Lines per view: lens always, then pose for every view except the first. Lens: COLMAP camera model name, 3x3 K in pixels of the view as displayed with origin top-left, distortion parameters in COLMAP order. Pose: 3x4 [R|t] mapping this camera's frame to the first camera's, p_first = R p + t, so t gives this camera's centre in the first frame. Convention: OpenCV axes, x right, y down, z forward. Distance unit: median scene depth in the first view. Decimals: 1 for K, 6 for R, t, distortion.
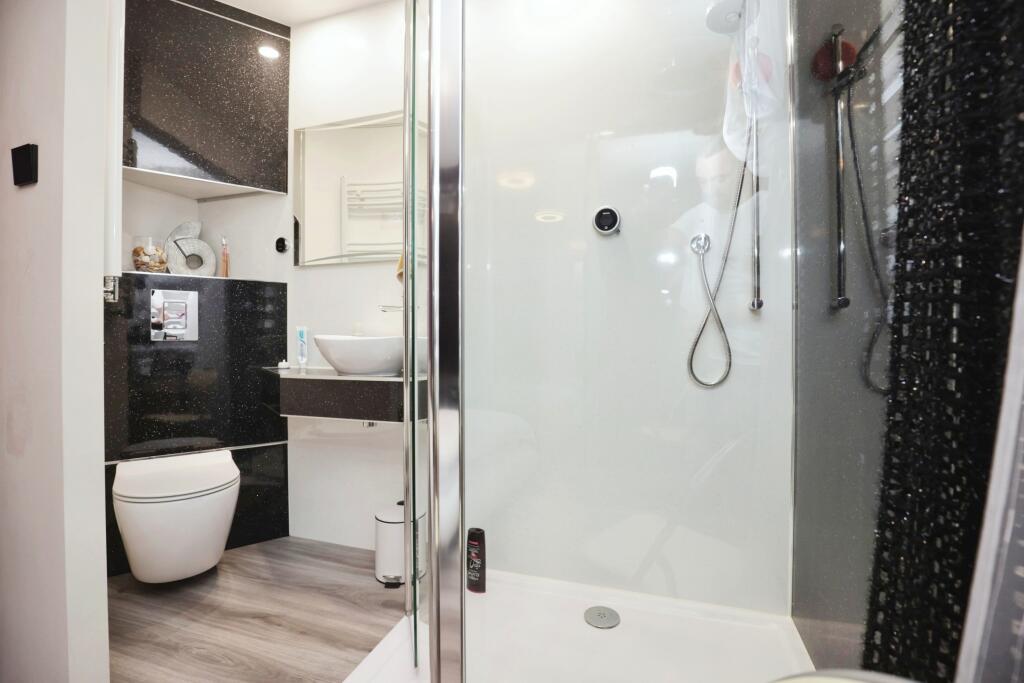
lens RADIAL K [[470.7, 0, 512.0], [0, 470.7, 341.5], [0, 0, 1]] dist [-0.086261, 0.000168]
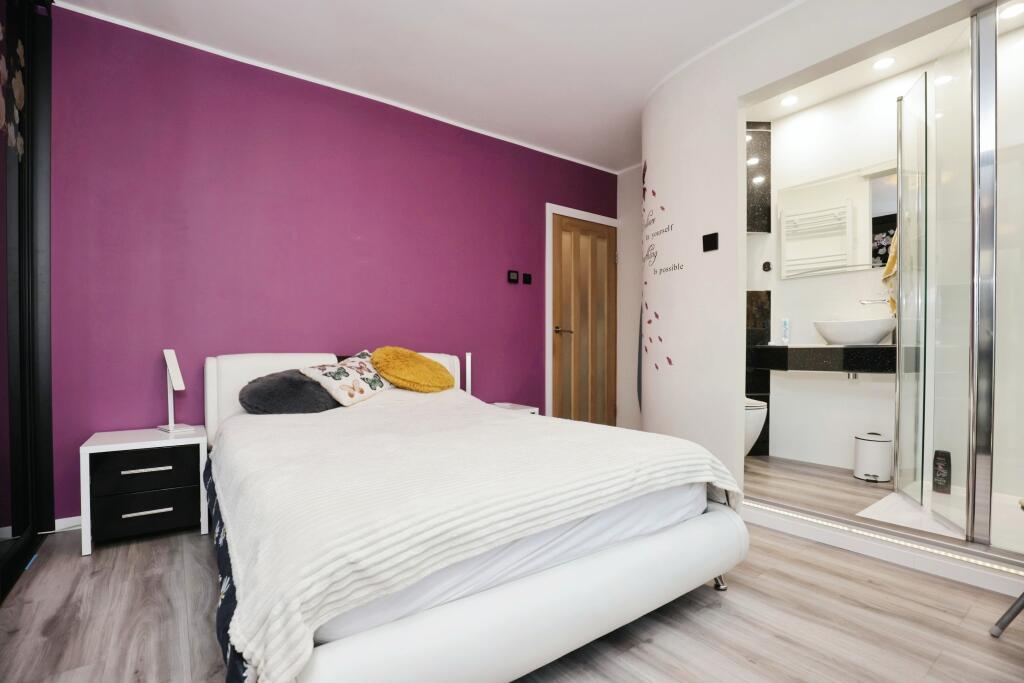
lens RADIAL K [[477.8, 0, 508.7], [0, 477.8, 352.8], [0, 0, 1]] dist [-0.024965, 0.000830]
pose [[0.800088, 0.004664, -0.599864, -0.253765], [-0.002537, 0.999987, 0.004391, 0.082992], [0.599877, -0.001991, 0.800090, -0.880254]]
